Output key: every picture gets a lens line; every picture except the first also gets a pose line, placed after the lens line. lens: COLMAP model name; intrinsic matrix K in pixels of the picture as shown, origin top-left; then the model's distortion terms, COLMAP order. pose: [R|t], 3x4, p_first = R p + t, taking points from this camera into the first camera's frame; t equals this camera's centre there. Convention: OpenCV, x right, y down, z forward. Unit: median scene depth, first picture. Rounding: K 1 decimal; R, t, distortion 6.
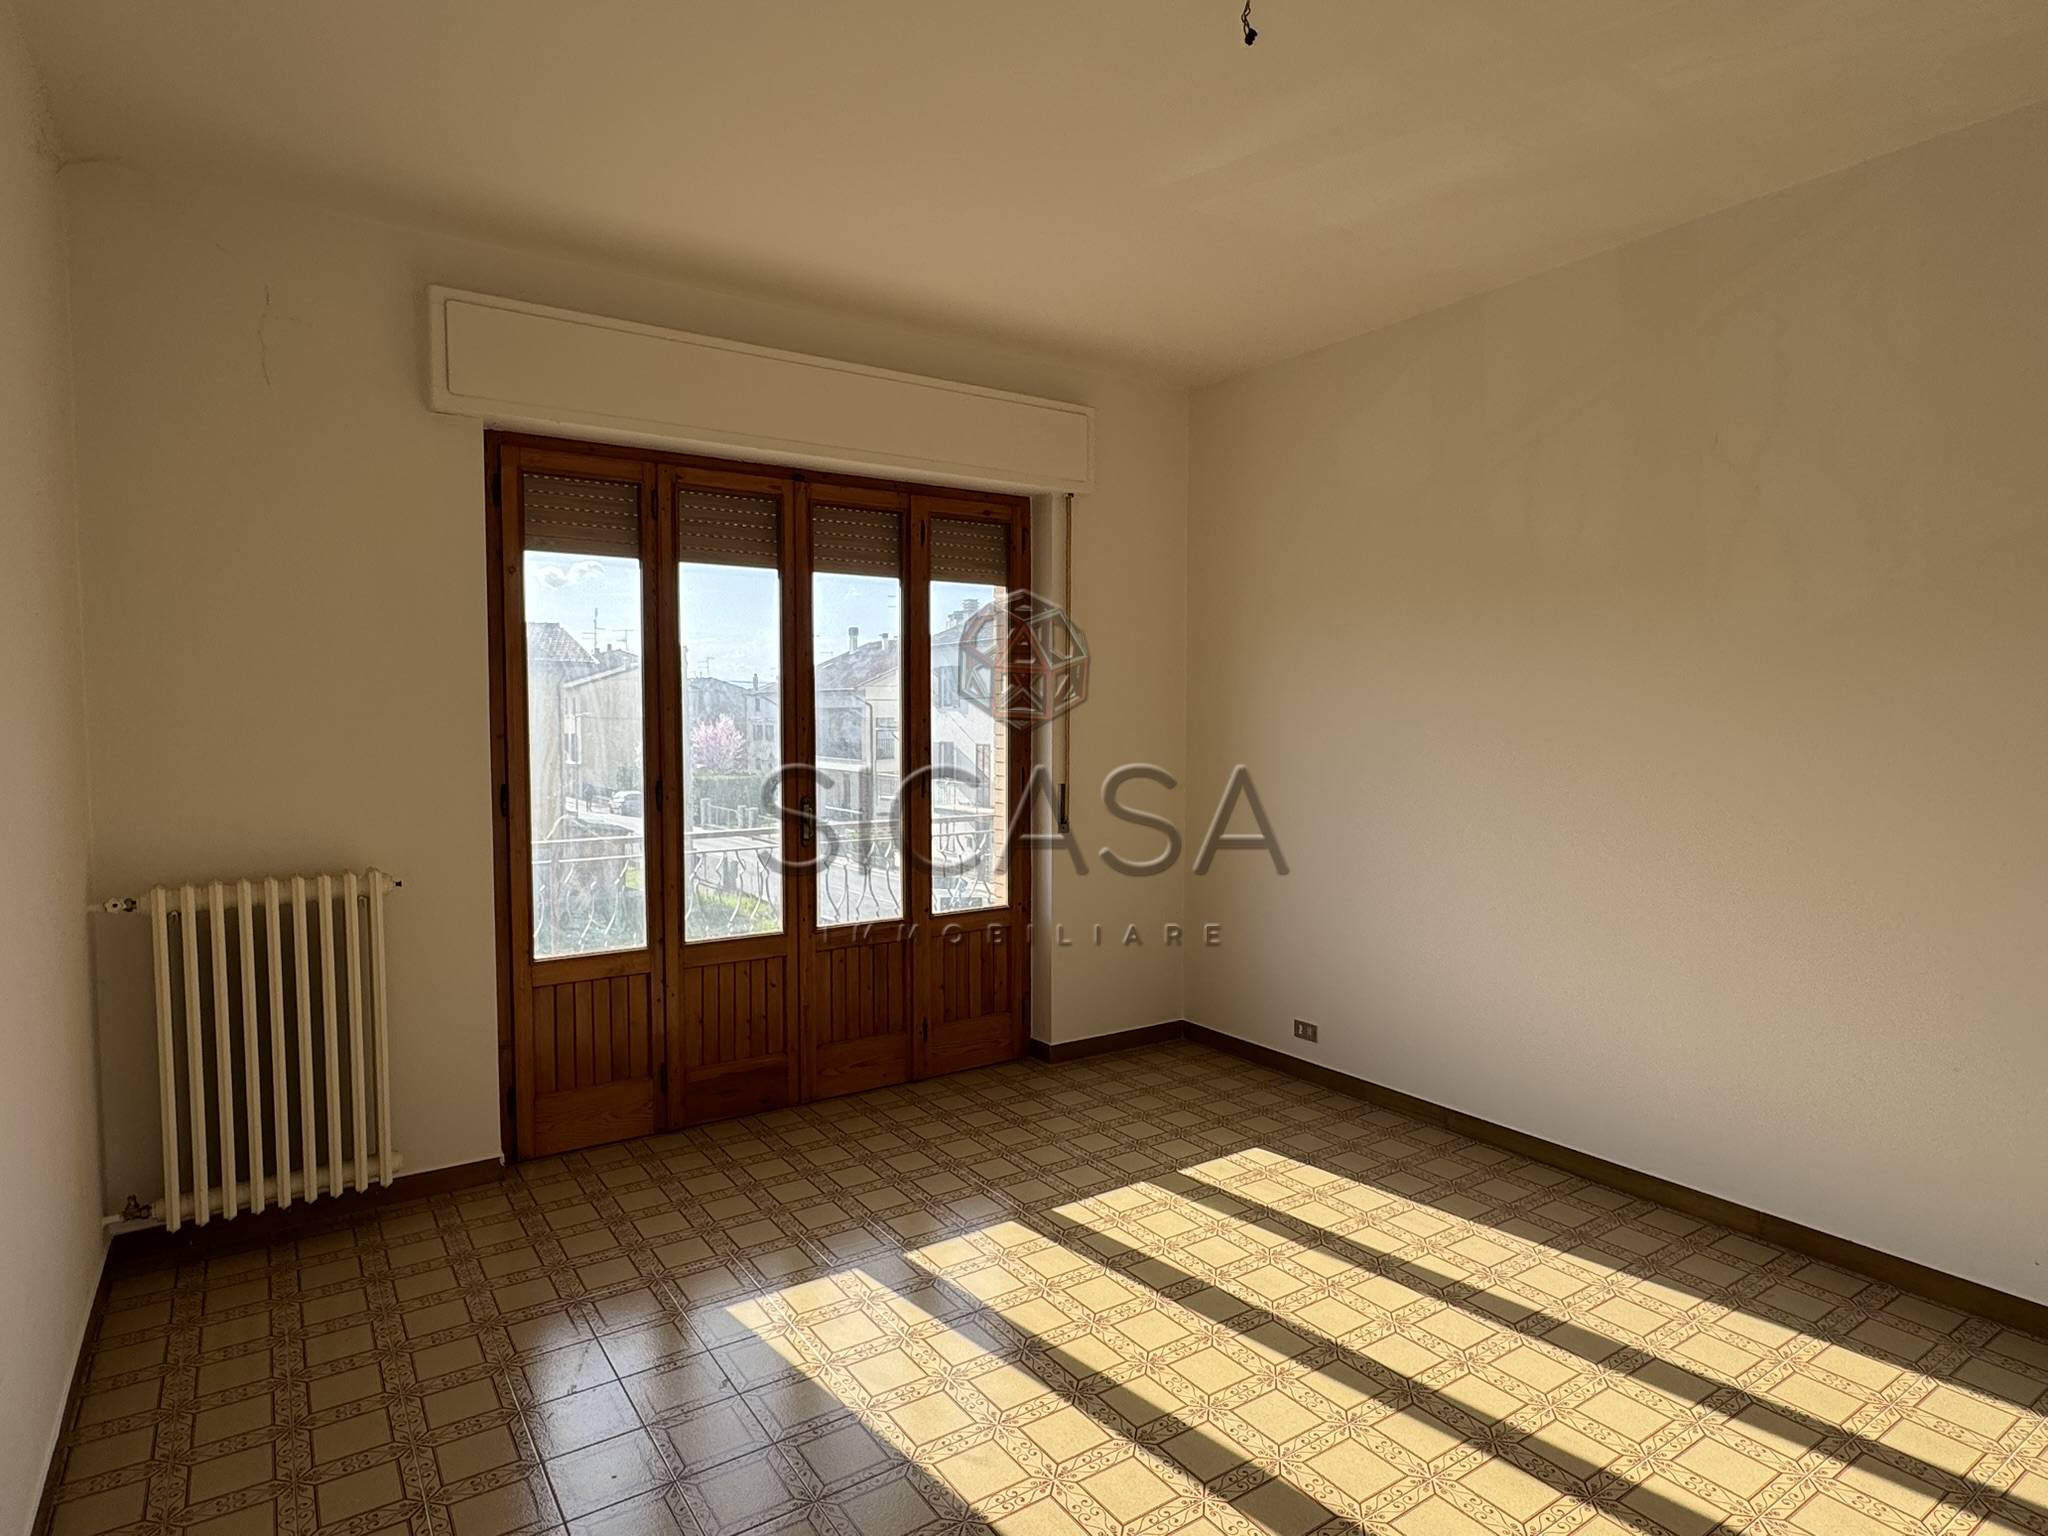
lens RADIAL K [[1143.7, 0, 1030.7], [0, 1143.7, 771.1], [0, 0, 1]] dist [0.011563, 0.000947]
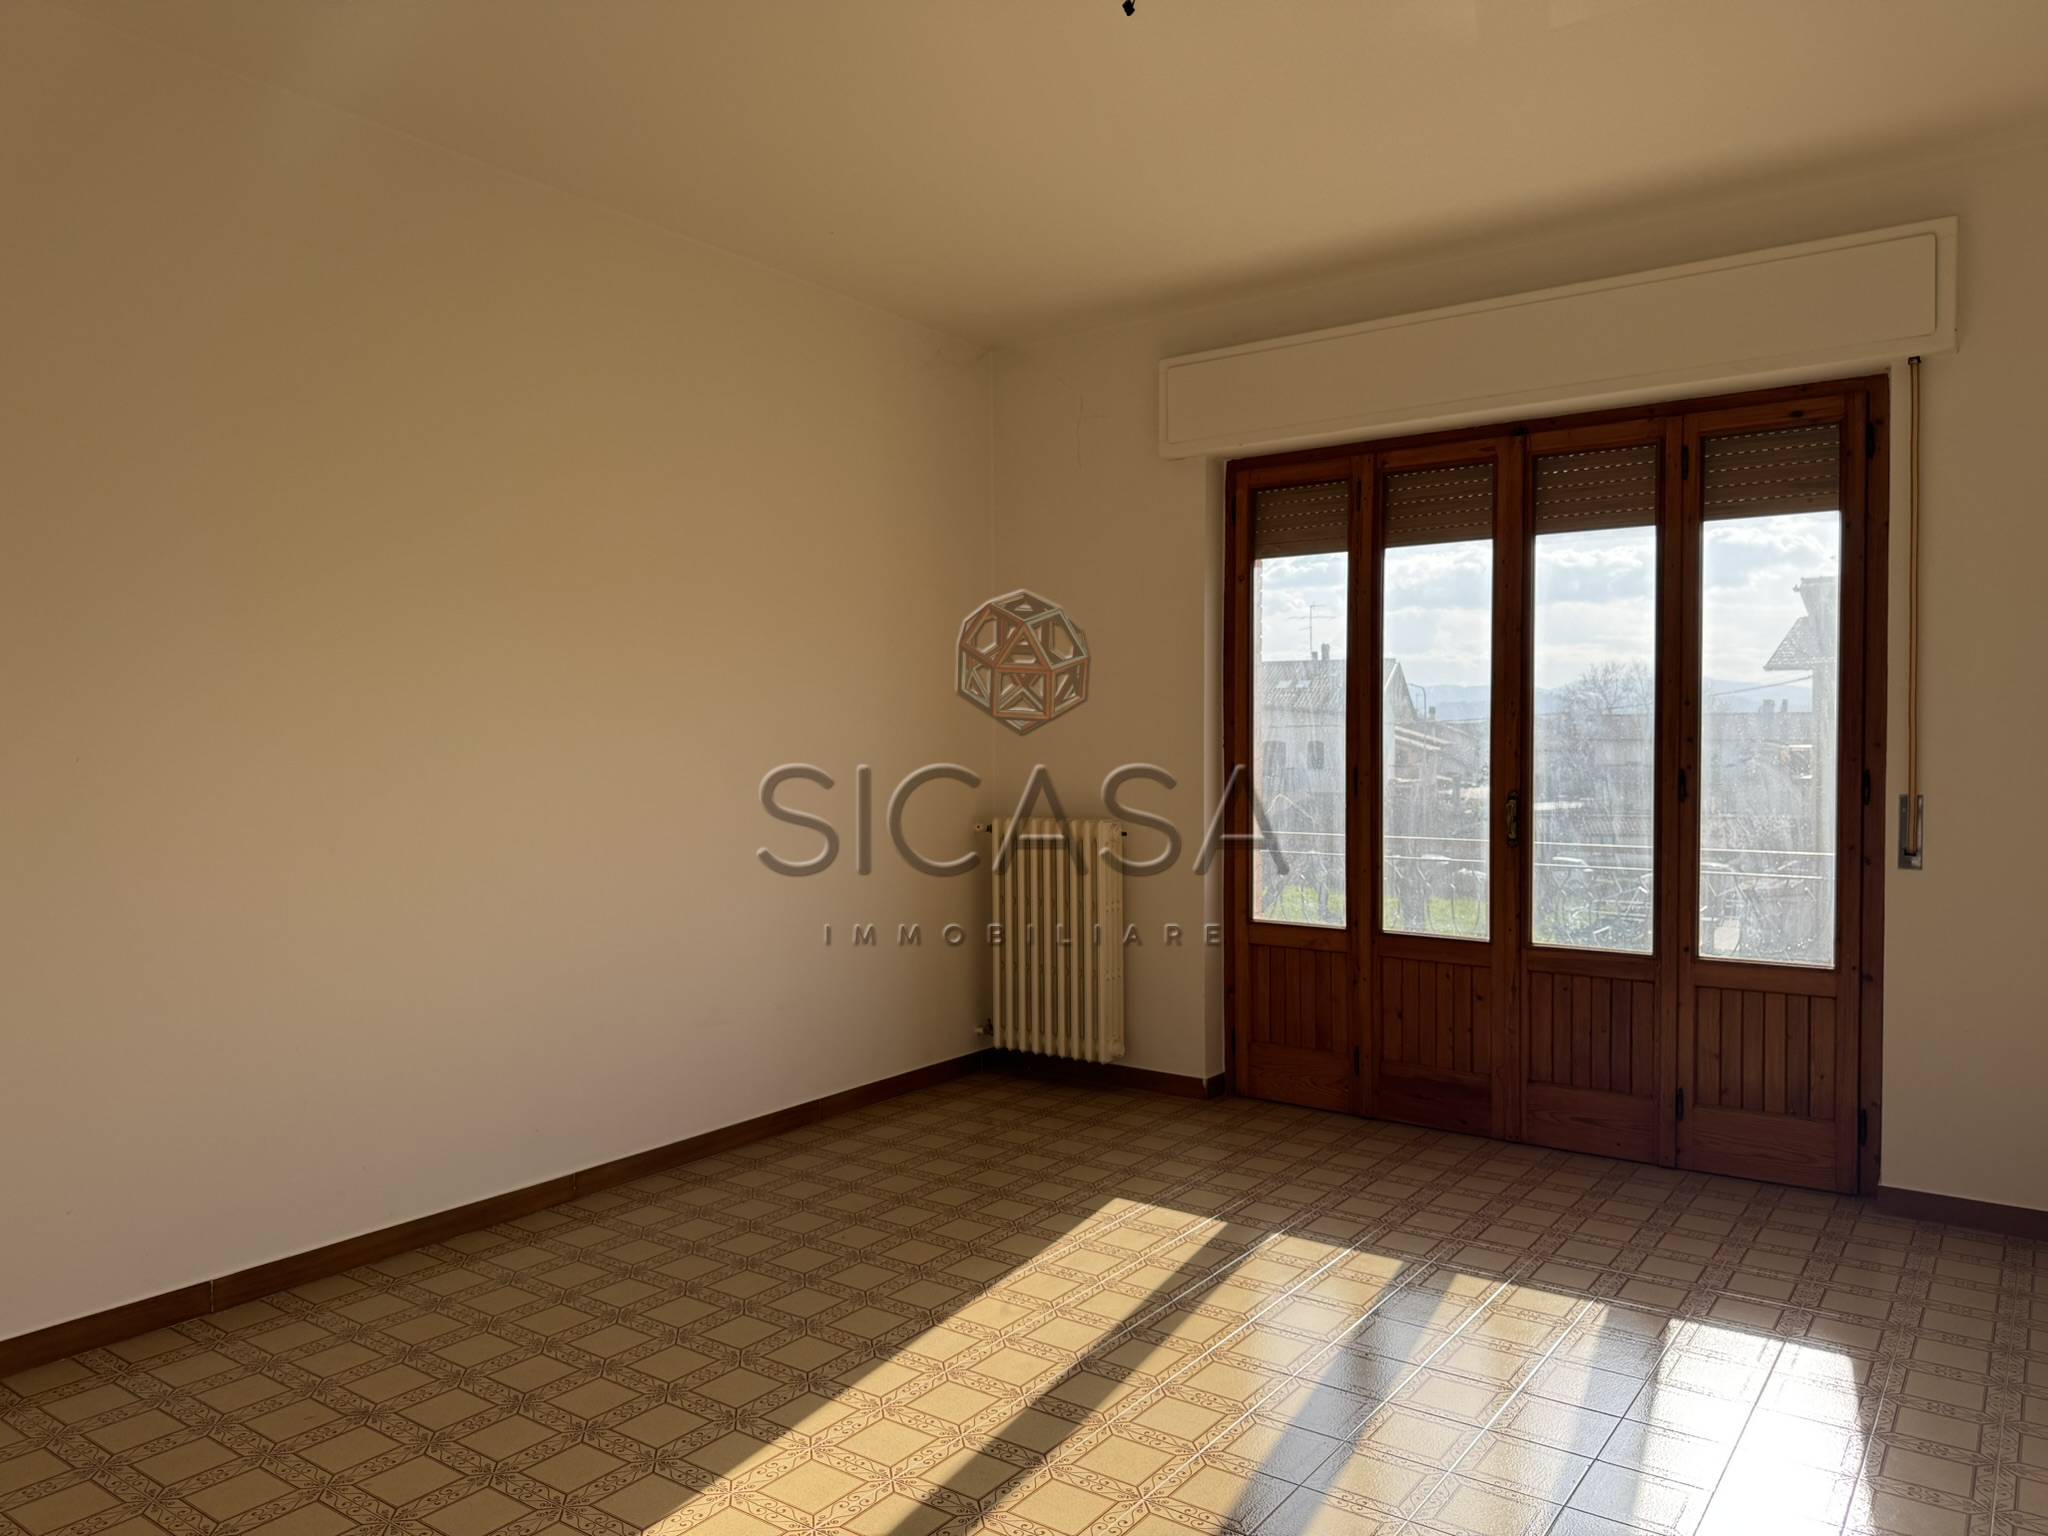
lens RADIAL K [[1440.3, 0, 1036.7], [0, 1440.3, 774.9], [0, 0, 1]] dist [0.097750, -0.107273]
pose [[0.354507, 0.021578, -0.934804, 0.742578], [-0.049864, 0.998747, 0.004144, 0.024635], [0.933723, 0.045144, 0.355139, 0.262398]]
